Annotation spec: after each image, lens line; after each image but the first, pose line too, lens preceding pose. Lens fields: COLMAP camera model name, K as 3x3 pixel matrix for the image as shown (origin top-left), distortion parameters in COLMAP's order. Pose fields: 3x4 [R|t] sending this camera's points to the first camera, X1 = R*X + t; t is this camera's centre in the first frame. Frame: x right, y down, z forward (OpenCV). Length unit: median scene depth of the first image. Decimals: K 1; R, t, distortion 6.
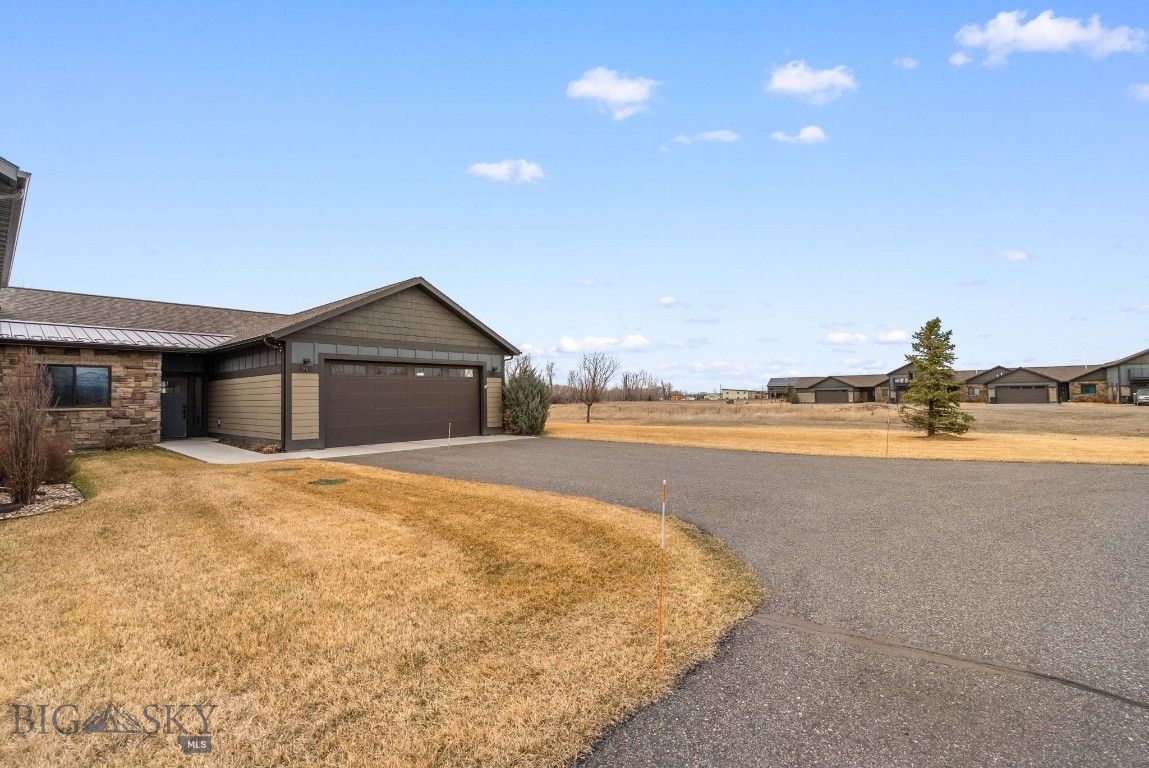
lens RADIAL K [[519.2, 0, 574.8], [0, 519.2, 382.2], [0, 0, 1]] dist [-0.002373, 0.000334]
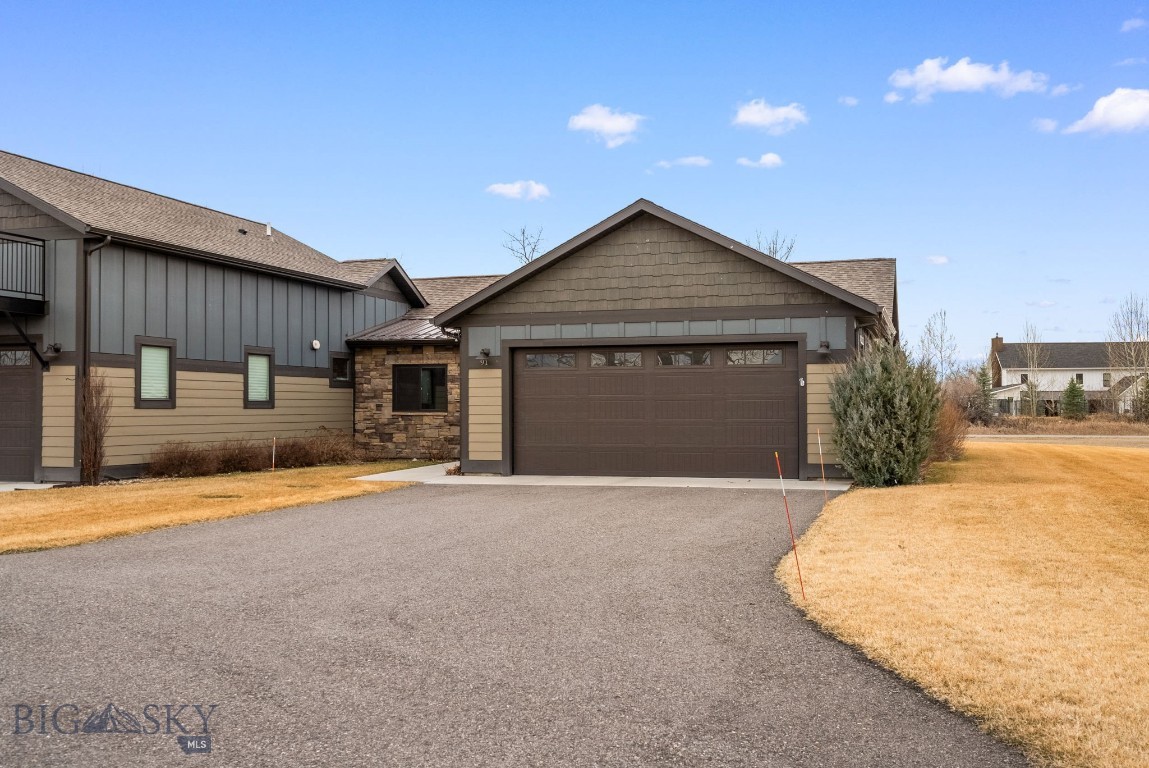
lens RADIAL K [[1137.5, 0, 573.1], [0, 1137.5, 380.8], [0, 0, 1]] dist [-0.006276, -0.001495]
pose [[0.408242, -0.010182, -0.912817, 0.900352], [0.024751, 0.999694, -0.000082, 0.002061], [0.912538, -0.022560, 0.408369, 0.422334]]
